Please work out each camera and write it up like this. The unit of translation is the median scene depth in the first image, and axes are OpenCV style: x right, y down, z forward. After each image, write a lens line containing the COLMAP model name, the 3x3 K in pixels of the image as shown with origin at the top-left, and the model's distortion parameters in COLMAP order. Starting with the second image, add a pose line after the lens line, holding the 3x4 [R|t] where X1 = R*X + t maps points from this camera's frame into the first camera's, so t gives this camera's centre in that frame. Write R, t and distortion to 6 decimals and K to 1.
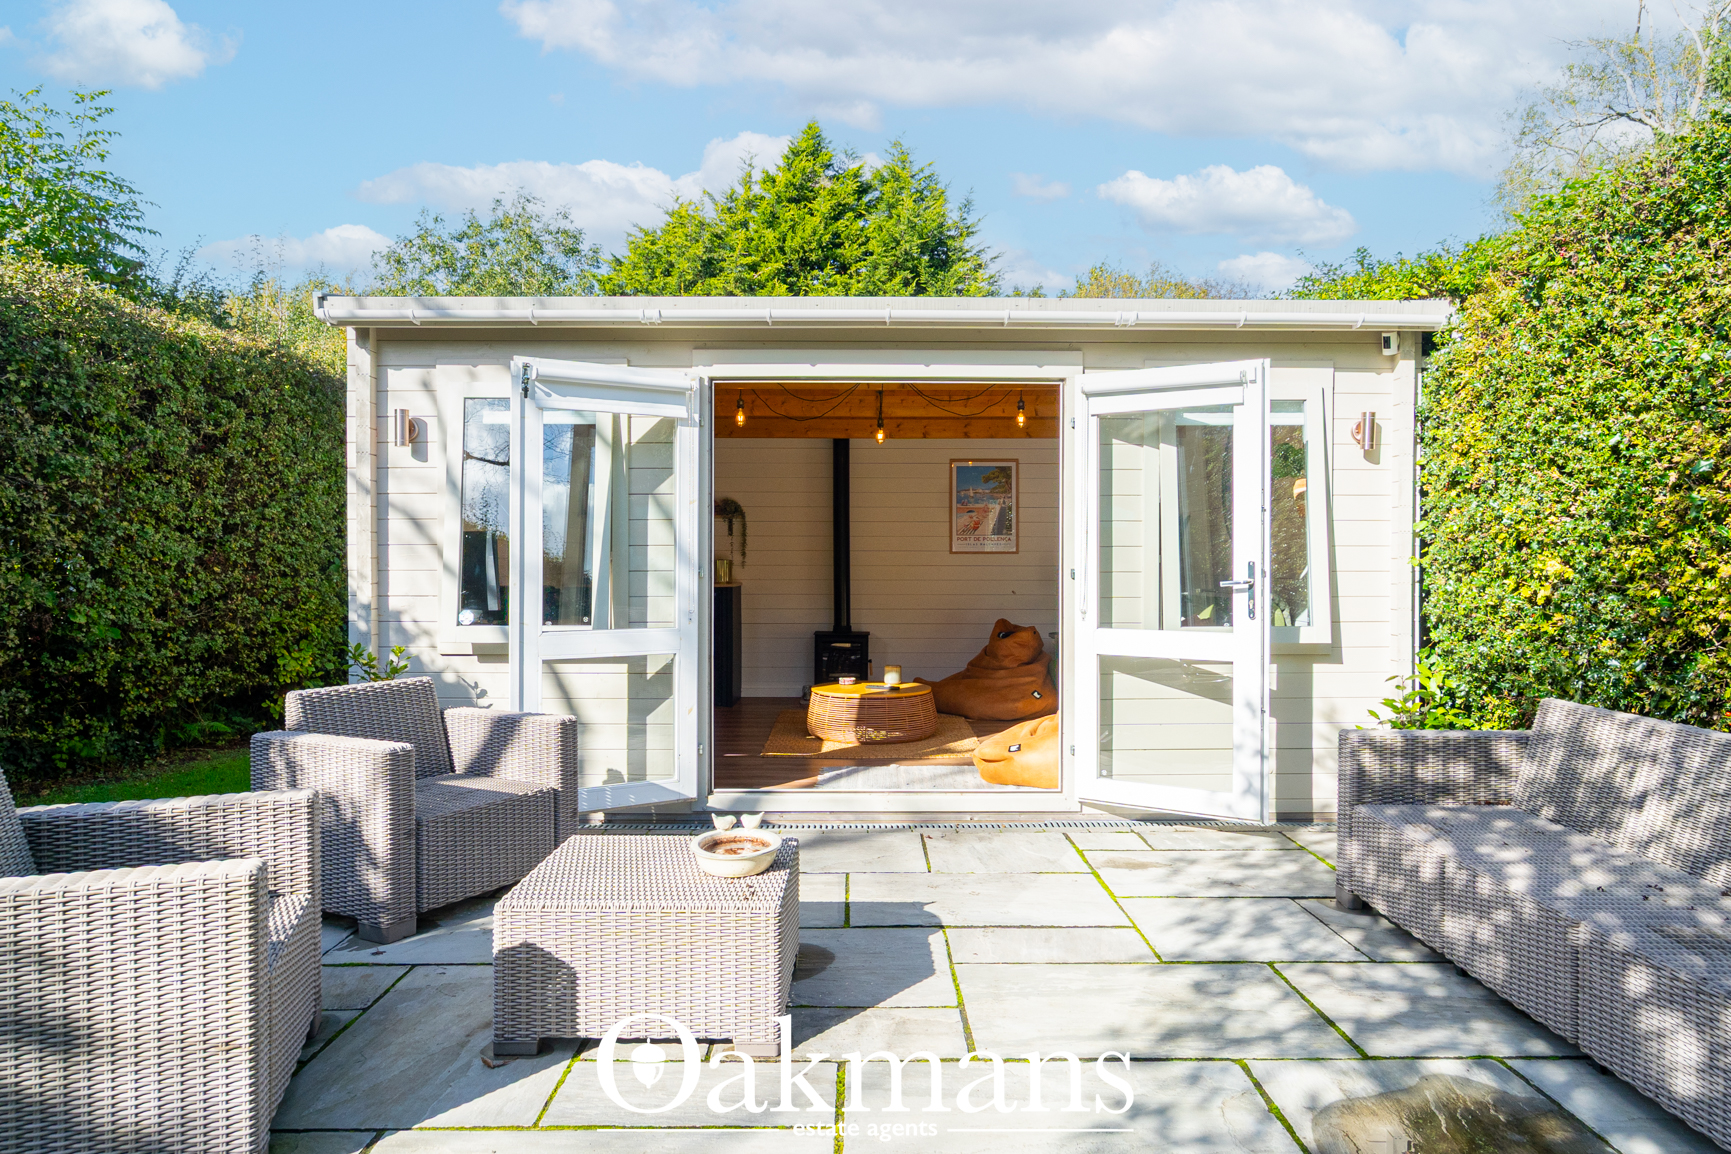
lens RADIAL K [[1142.3, 0, 875.5], [0, 1142.3, 572.4], [0, 0, 1]] dist [0.004985, -0.000762]
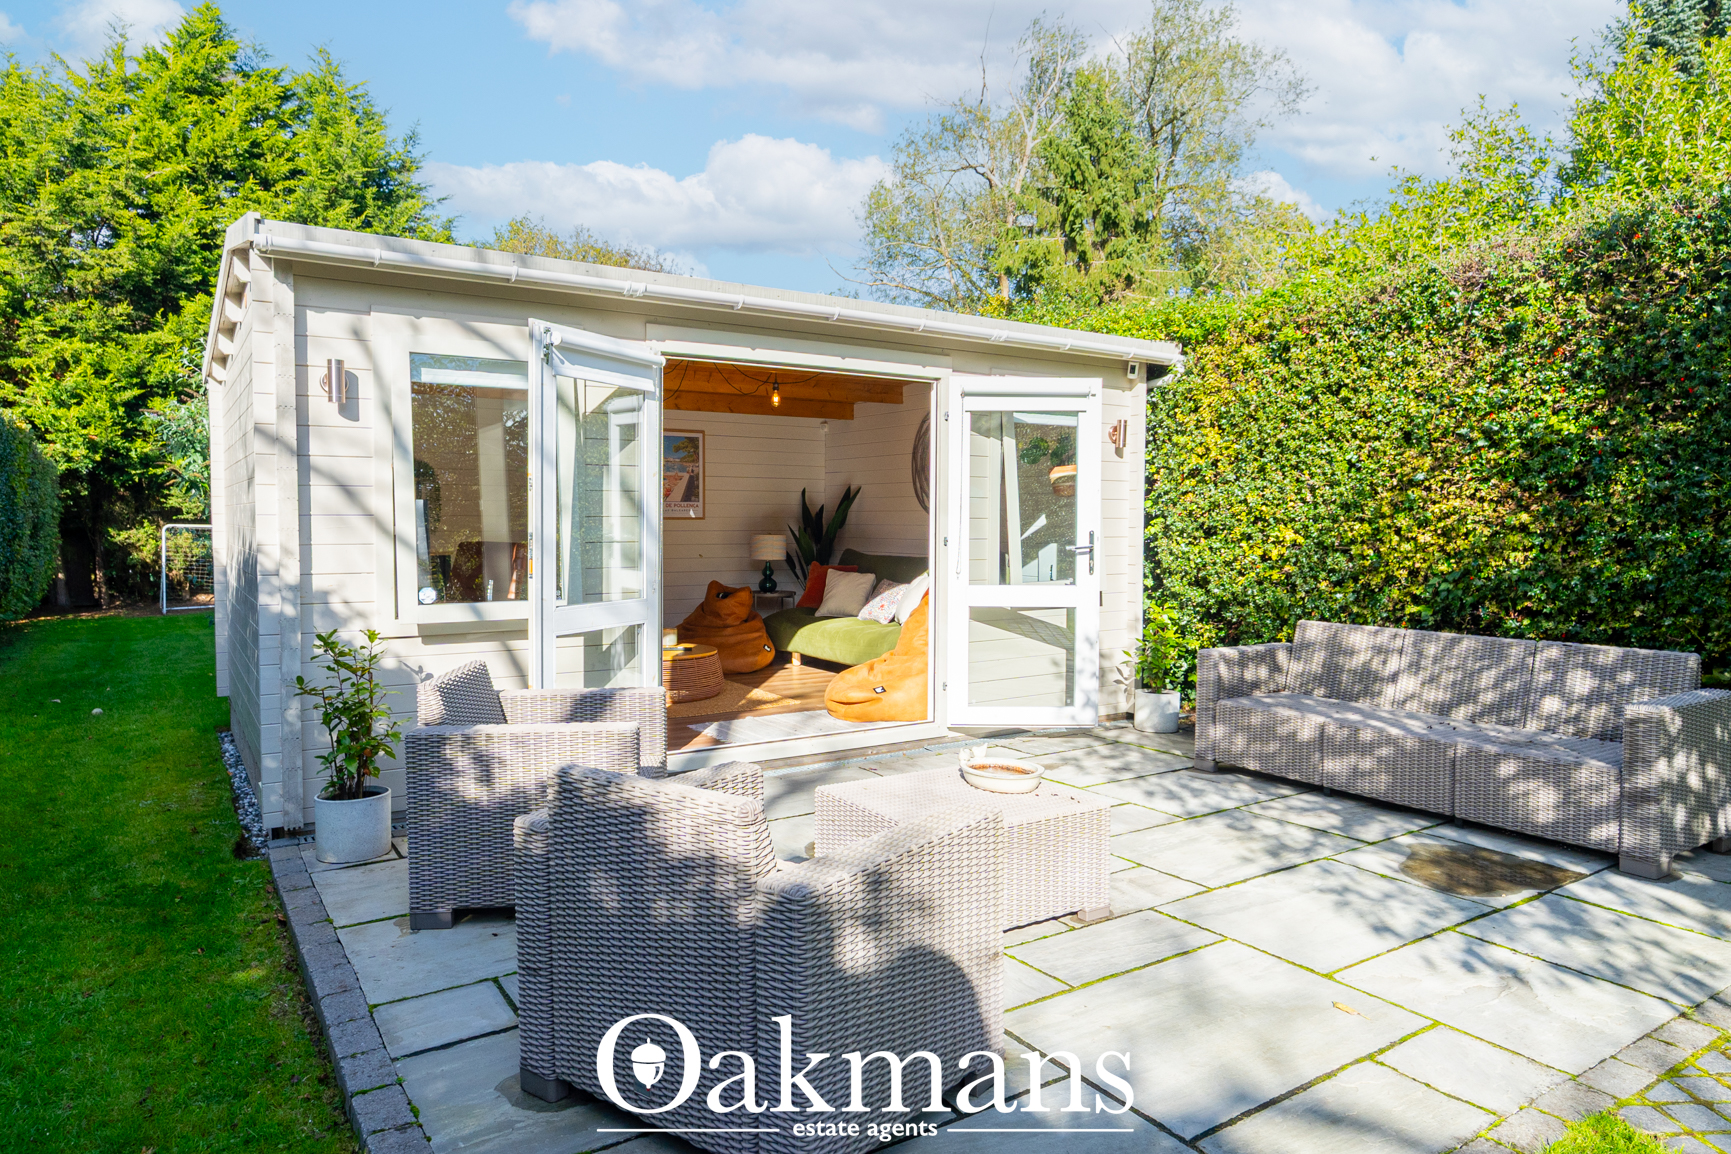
lens RADIAL K [[1142.3, 0, 875.5], [0, 1142.3, 572.4], [0, 0, 1]] dist [0.004985, -0.000762]
pose [[0.821110, -0.025641, 0.570194, -0.596786], [0.003821, 0.999215, 0.039431, -0.014103], [-0.570757, -0.030199, 0.820563, 0.048395]]
